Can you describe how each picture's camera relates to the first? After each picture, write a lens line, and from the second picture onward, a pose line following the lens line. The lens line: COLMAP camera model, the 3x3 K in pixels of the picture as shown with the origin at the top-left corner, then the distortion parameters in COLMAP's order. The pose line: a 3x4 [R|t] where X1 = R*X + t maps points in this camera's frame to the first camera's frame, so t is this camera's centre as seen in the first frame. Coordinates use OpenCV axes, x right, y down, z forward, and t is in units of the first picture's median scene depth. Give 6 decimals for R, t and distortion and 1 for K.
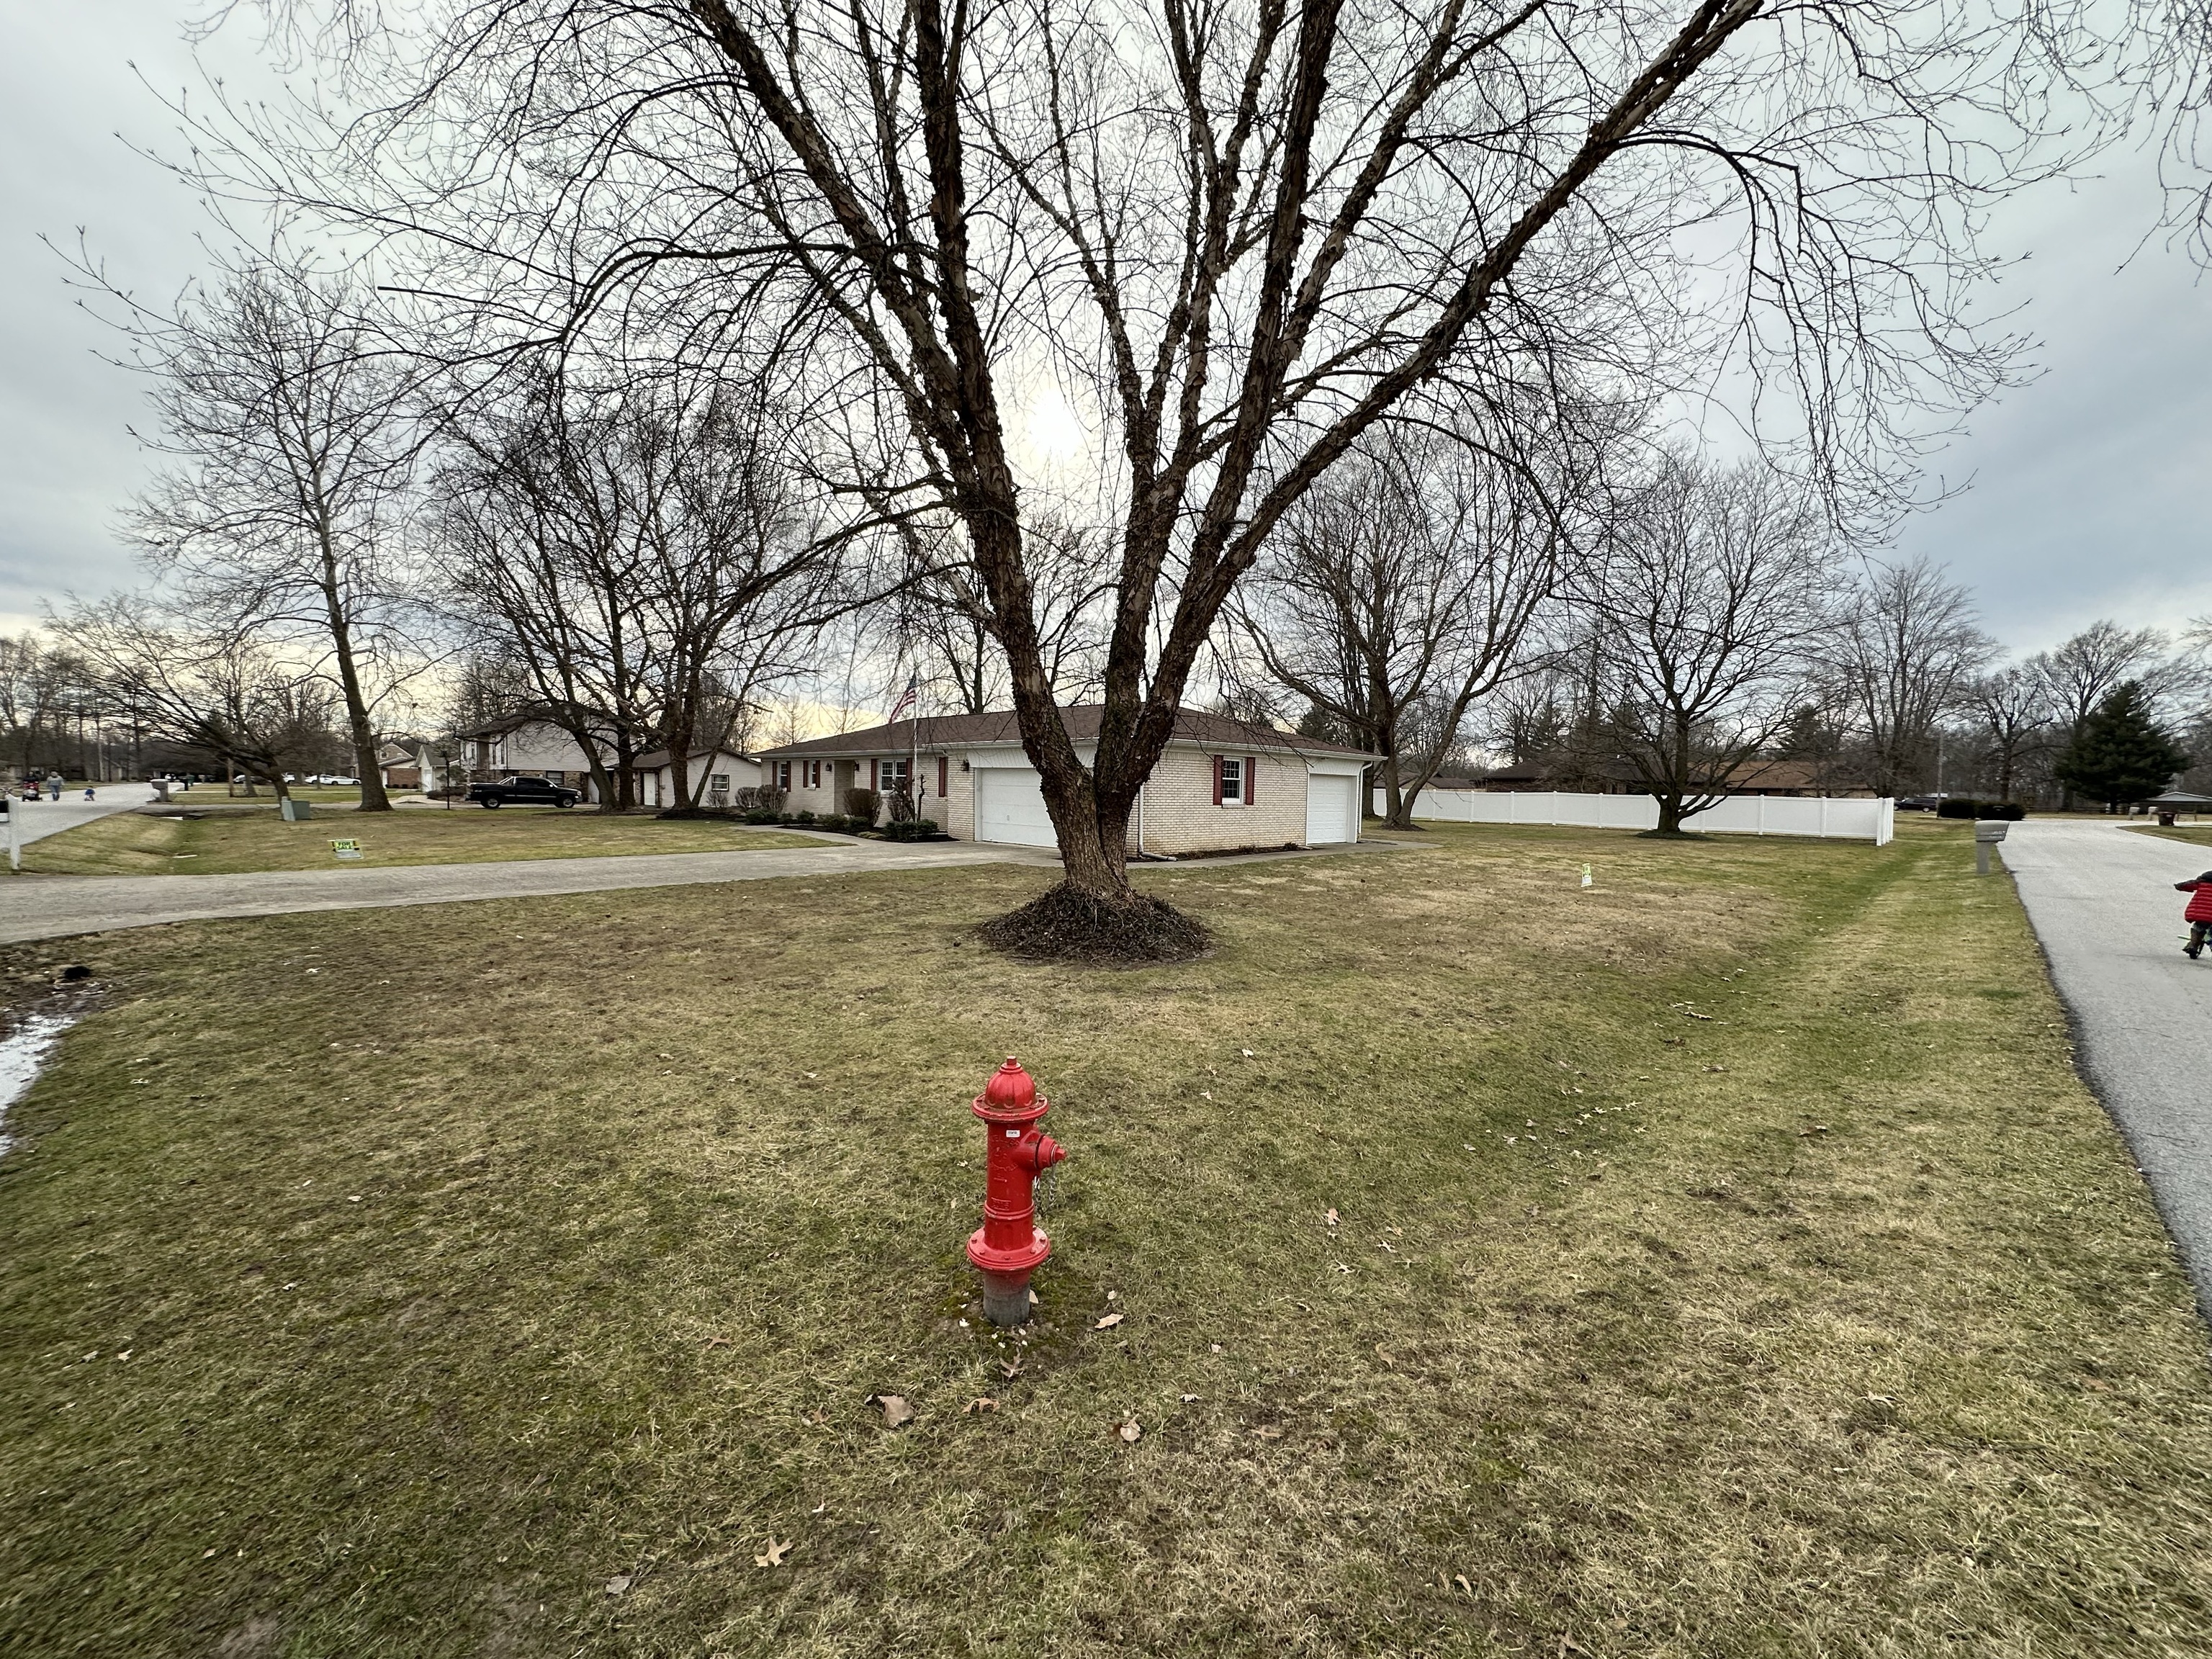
lens RADIAL K [[876.4, 0, 1110.4], [0, 876.4, 826.0], [0, 0, 1]] dist [-0.000498, -0.000079]
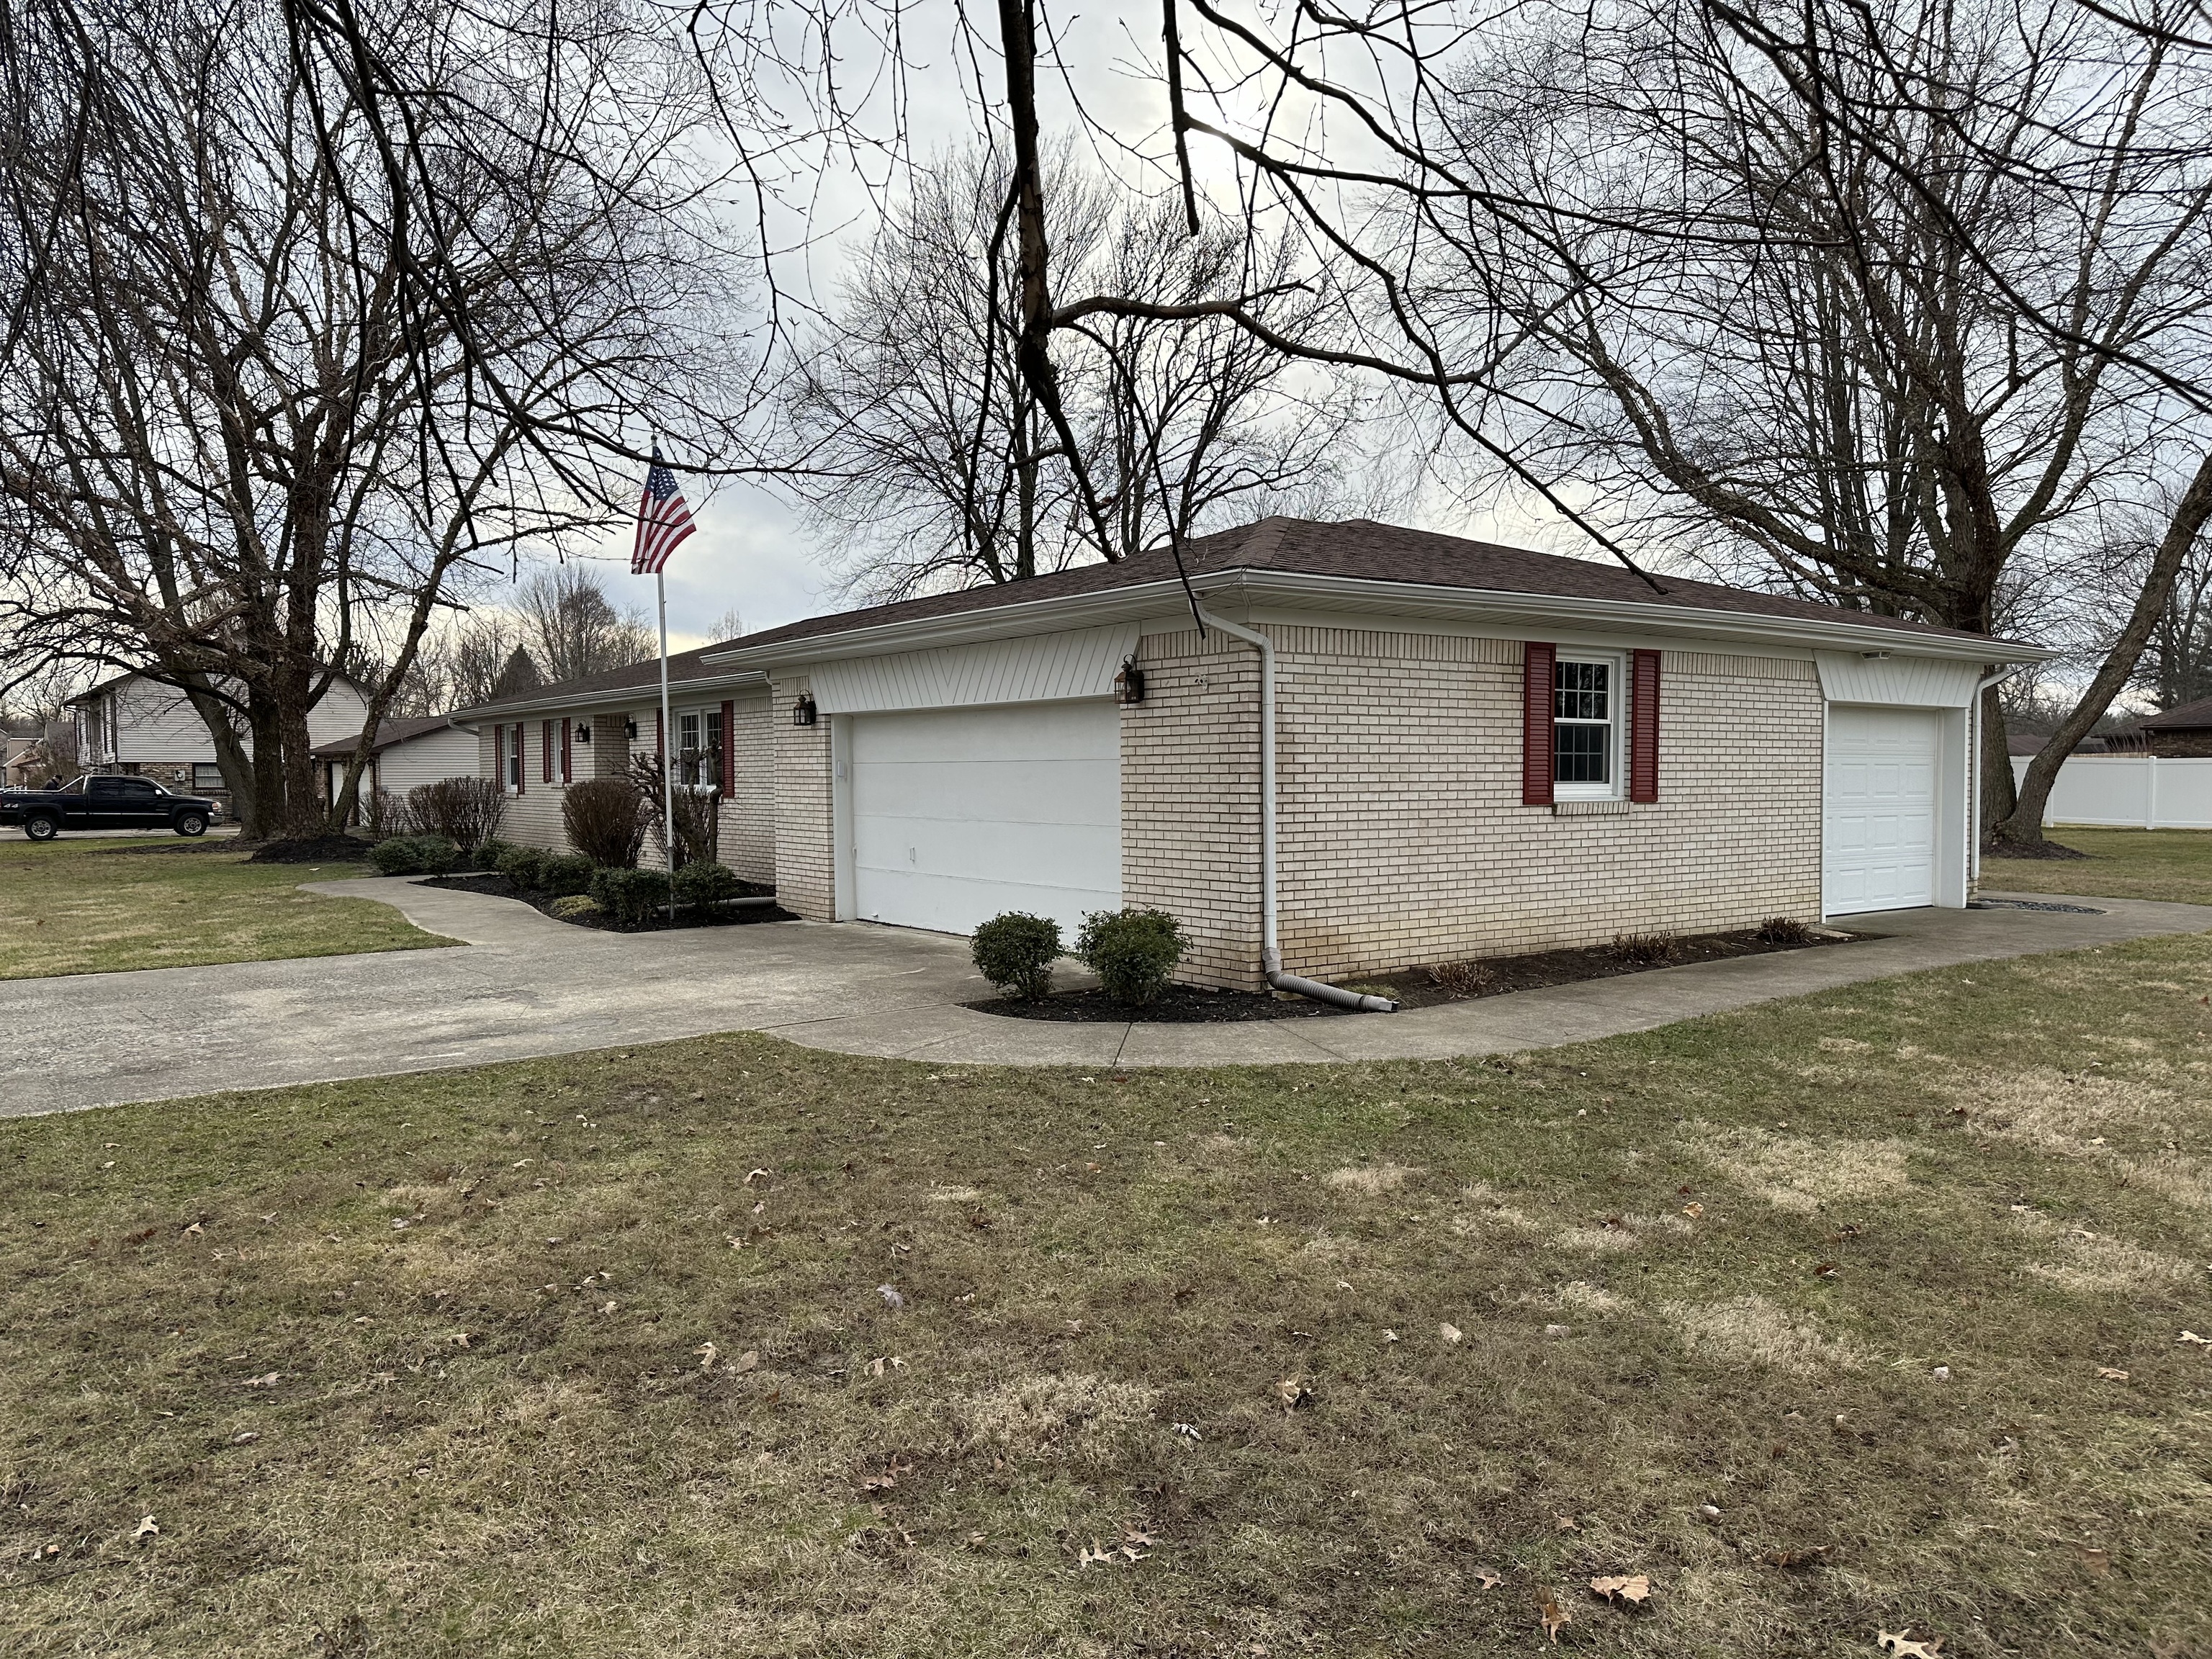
lens RADIAL K [[1542.7, 0, 1116.8], [0, 1542.7, 824.8], [0, 0, 1]] dist [0.055911, -0.000481]
pose [[0.990491, -0.019993, -0.136117, 0.039537], [0.018364, 0.999744, -0.013213, -0.010287], [0.136346, 0.010588, 0.990605, 0.354938]]
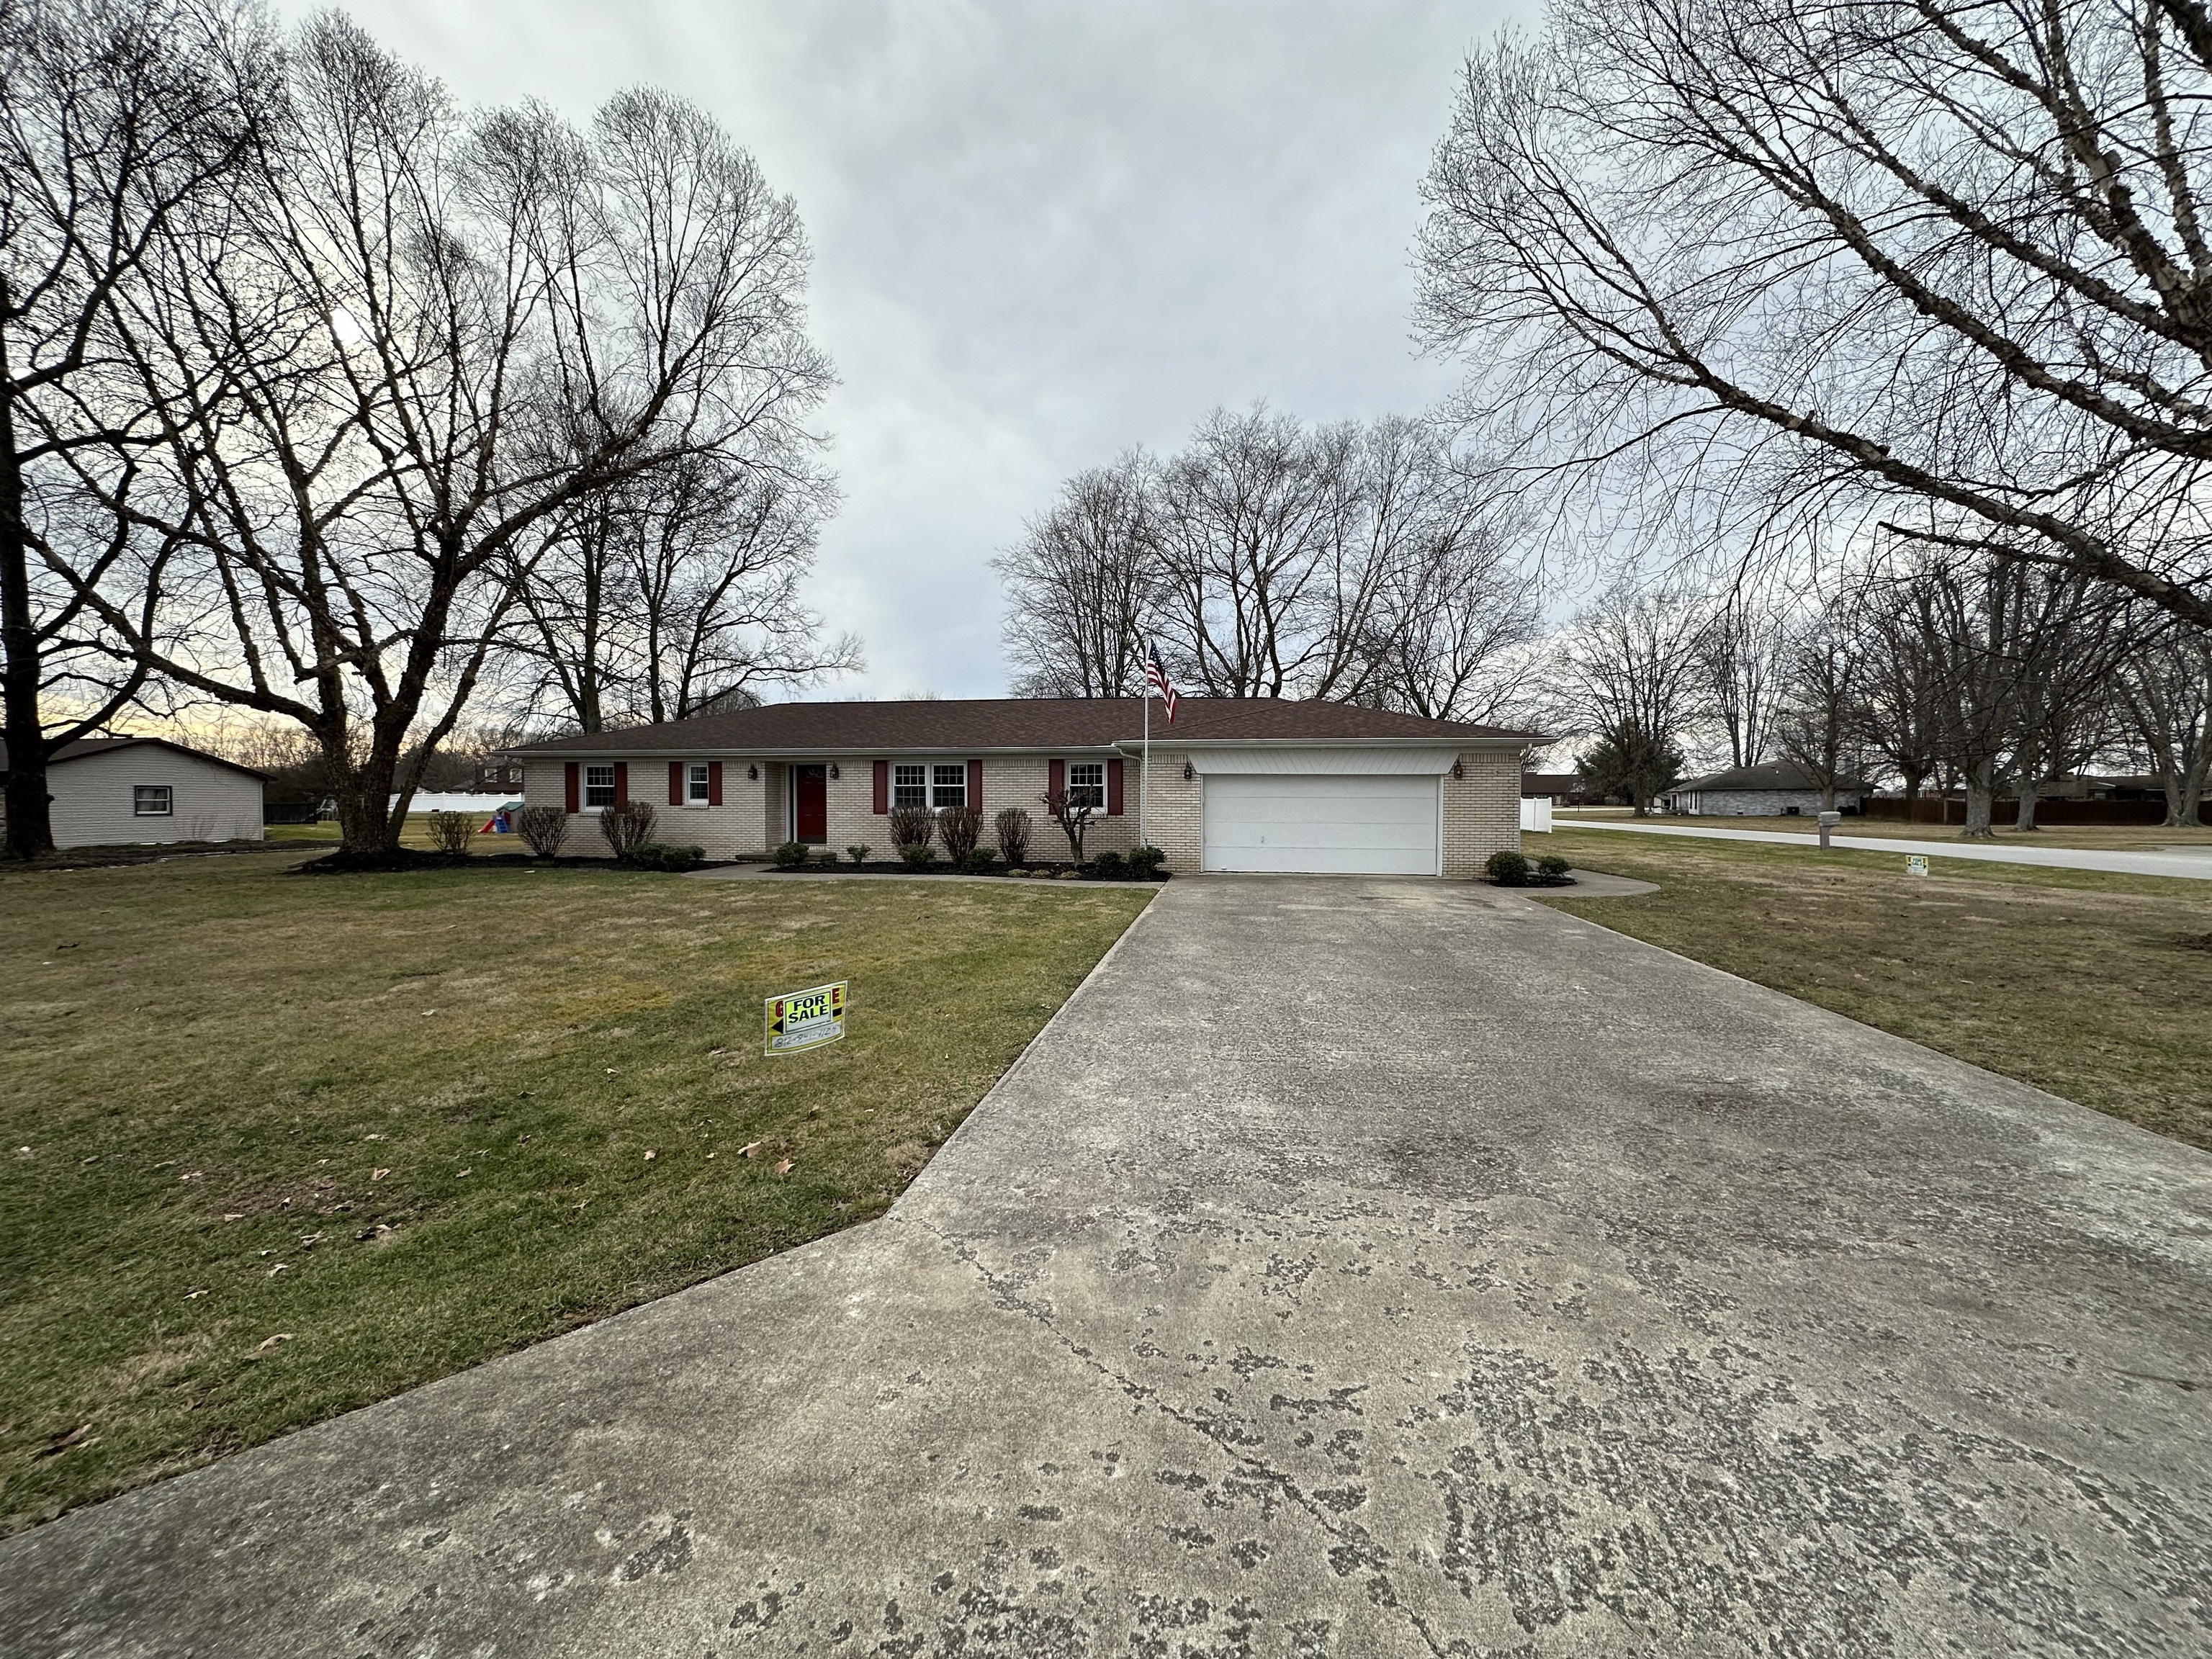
lens RADIAL K [[876.4, 0, 1110.4], [0, 876.4, 826.0], [0, 0, 1]] dist [-0.000498, -0.000079]
pose [[0.807515, -0.031117, 0.589026, -0.584953], [0.037226, 0.999305, 0.001756, -0.023830], [-0.588671, 0.020509, 0.808112, 0.402183]]
